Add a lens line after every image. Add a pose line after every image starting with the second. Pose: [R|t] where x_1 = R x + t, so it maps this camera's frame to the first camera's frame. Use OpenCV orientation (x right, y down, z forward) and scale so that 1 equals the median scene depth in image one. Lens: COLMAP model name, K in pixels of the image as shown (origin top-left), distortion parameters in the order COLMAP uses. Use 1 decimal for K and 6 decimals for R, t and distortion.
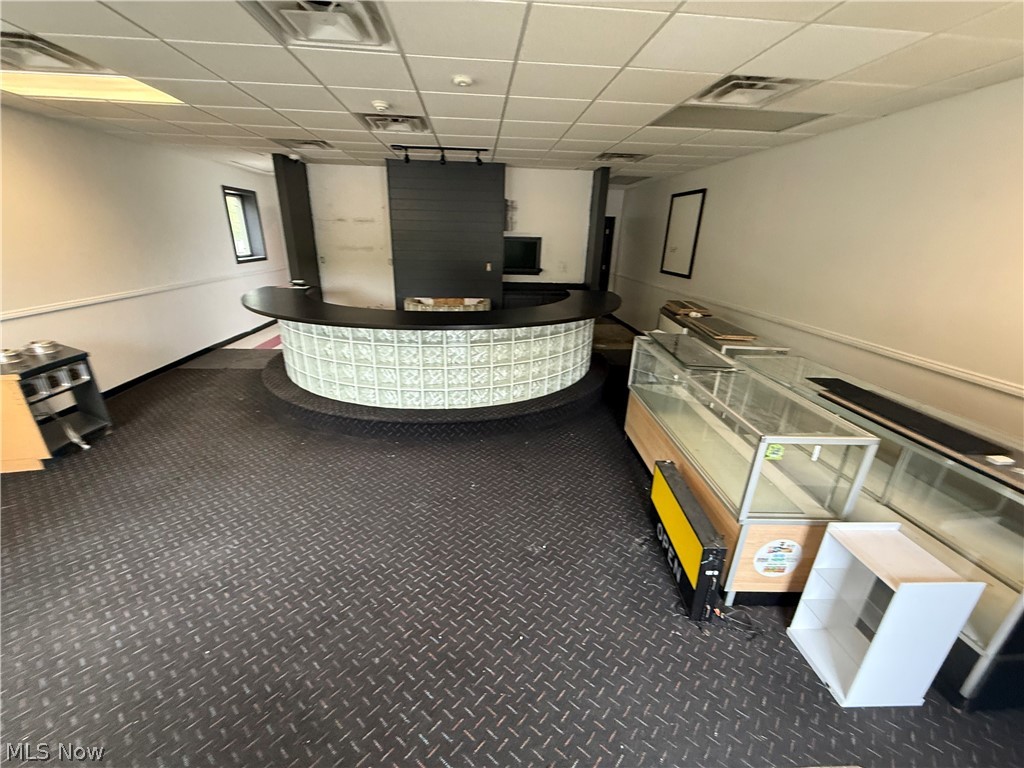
lens RADIAL K [[406.4, 0, 506.8], [0, 406.4, 383.0], [0, 0, 1]] dist [0.001414, -0.000105]
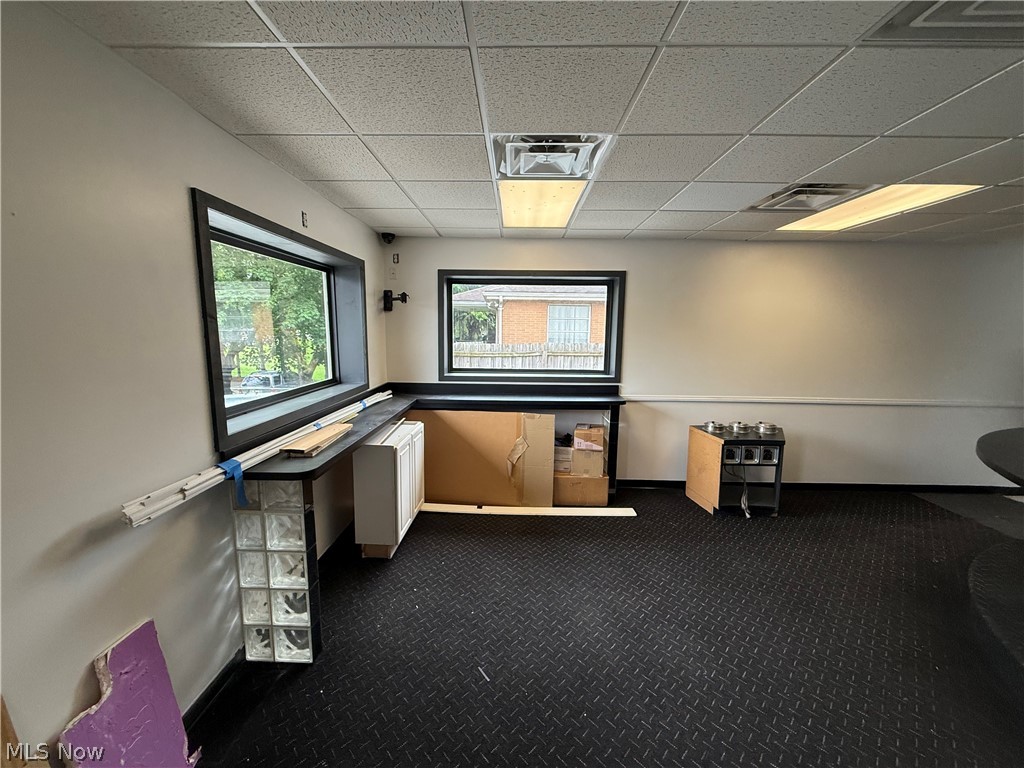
lens RADIAL K [[406.4, 0, 506.8], [0, 406.4, 383.0], [0, 0, 1]] dist [0.001414, -0.000105]
pose [[-0.089872, 0.108857, -0.989986, 0.113434], [-0.357907, 0.924078, 0.134101, -0.098221], [0.929422, 0.366375, -0.044088, 0.289475]]
